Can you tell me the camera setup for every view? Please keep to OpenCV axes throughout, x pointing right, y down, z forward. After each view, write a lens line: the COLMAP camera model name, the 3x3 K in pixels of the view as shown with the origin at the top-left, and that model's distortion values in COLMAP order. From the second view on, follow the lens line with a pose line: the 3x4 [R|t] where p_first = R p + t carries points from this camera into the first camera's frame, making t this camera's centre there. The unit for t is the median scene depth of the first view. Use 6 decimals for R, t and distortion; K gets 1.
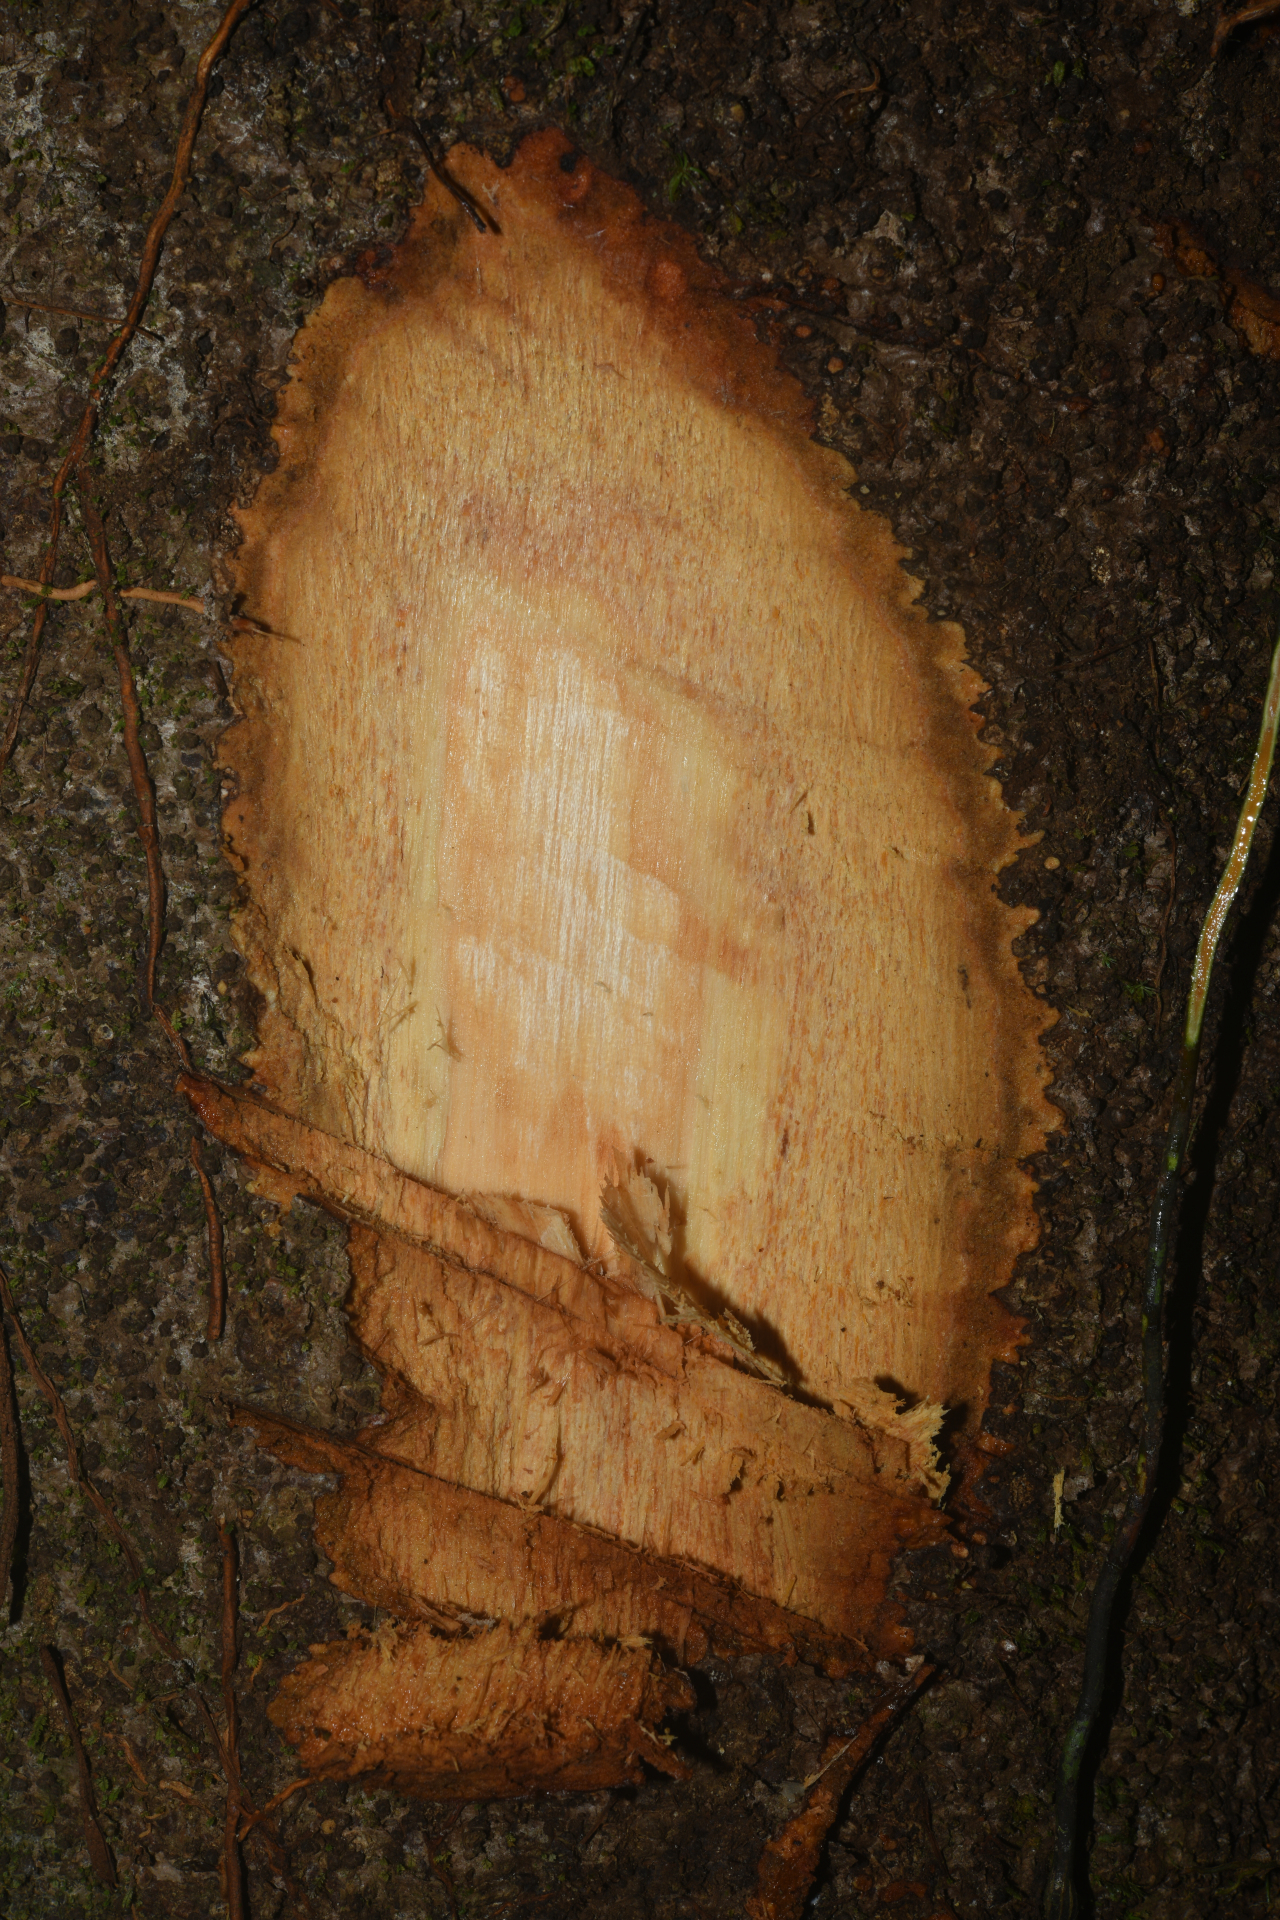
lens RADIAL K [[3352.9, 0, 640.0], [0, 3352.9, 960.0], [0, 0, 1]] dist [-0.076946, 0.586812]
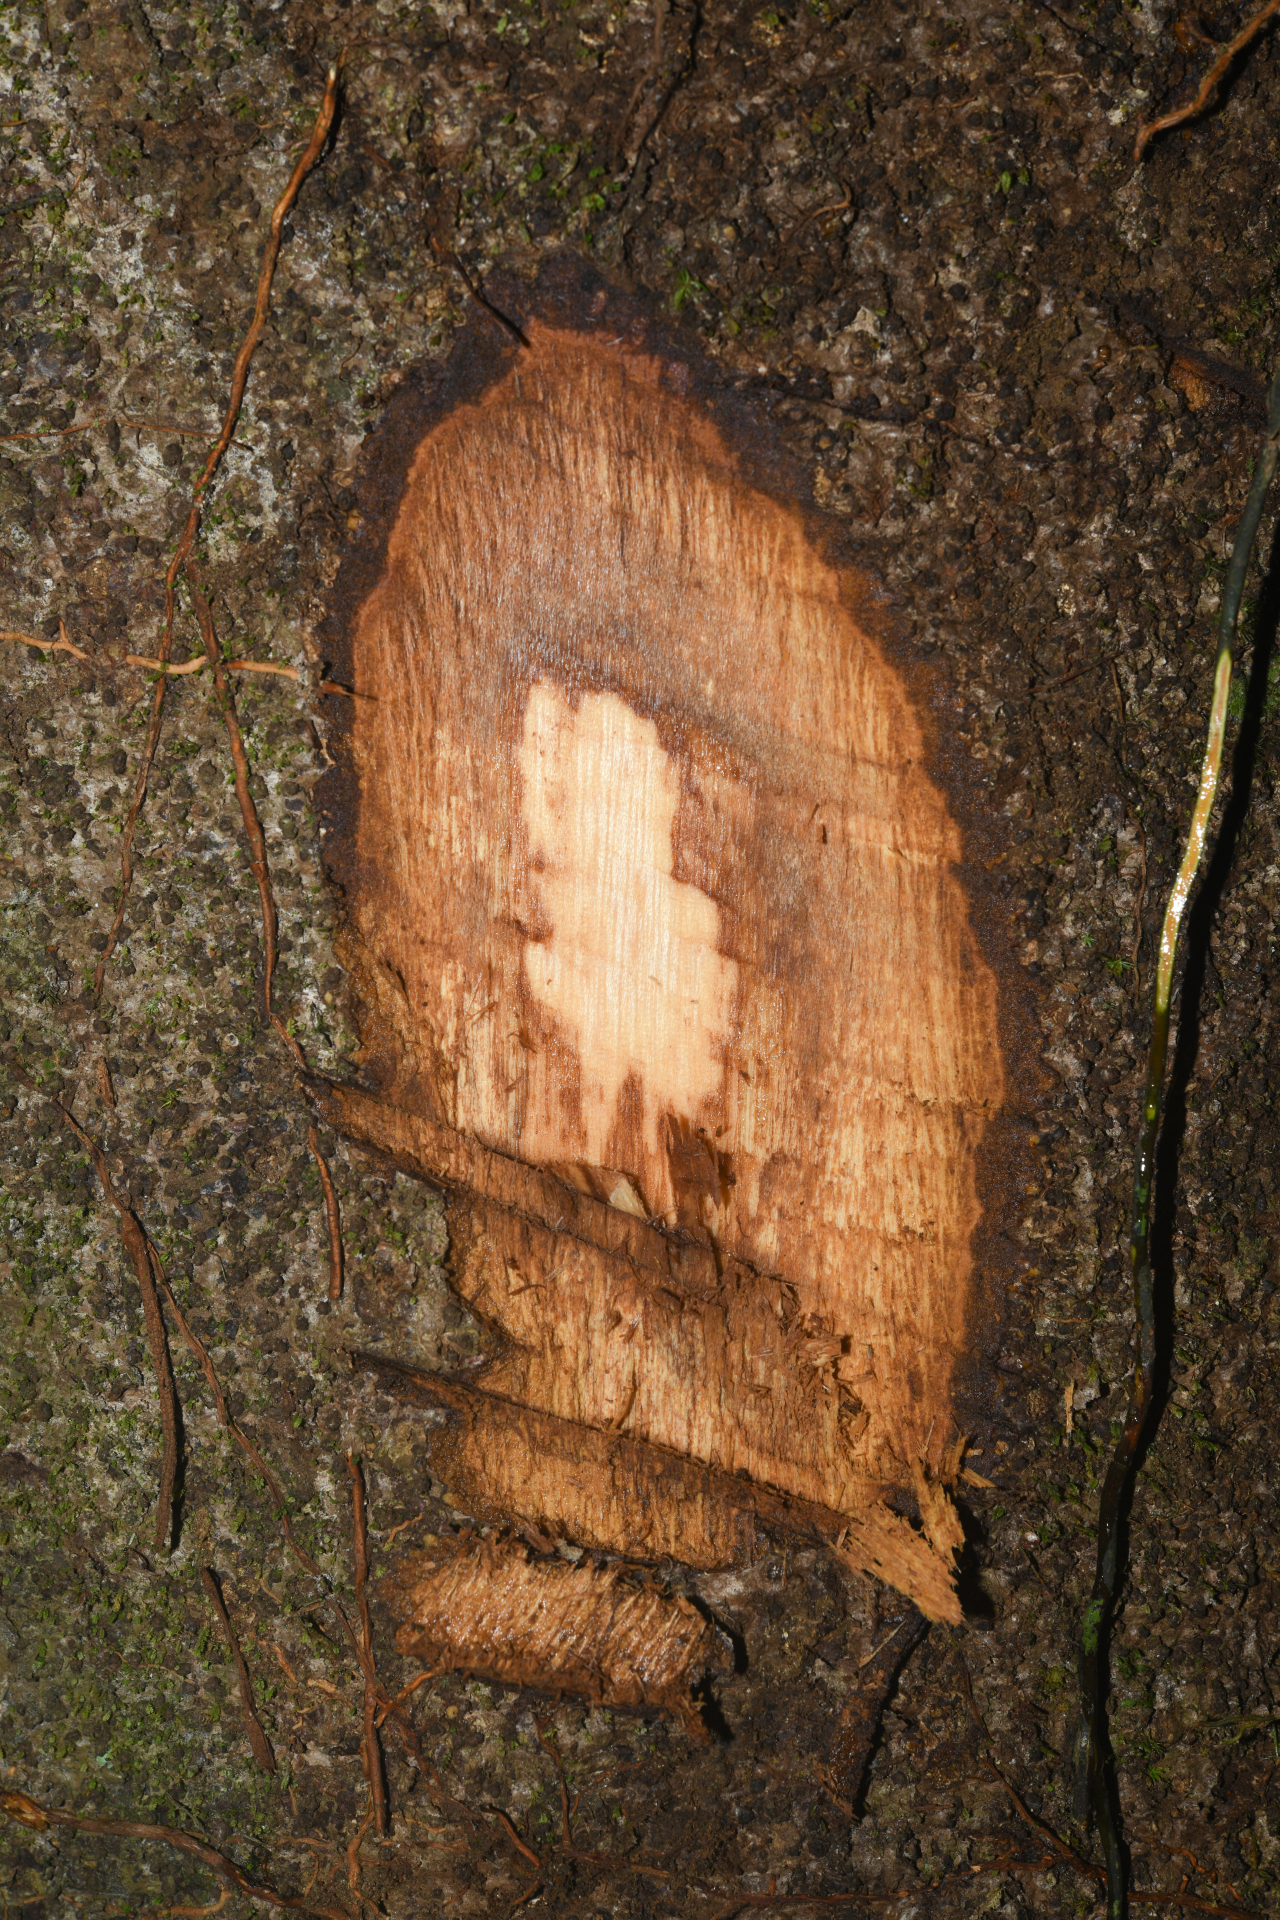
lens RADIAL K [[3352.9, 0, 640.0], [0, 3352.9, 960.0], [0, 0, 1]] dist [-0.076946, 0.586812]
pose [[0.997915, -0.044633, -0.046621, 0.038885], [0.044616, 0.999003, -0.001407, 0.001620], [0.046637, -0.000676, 0.998912, -0.164381]]
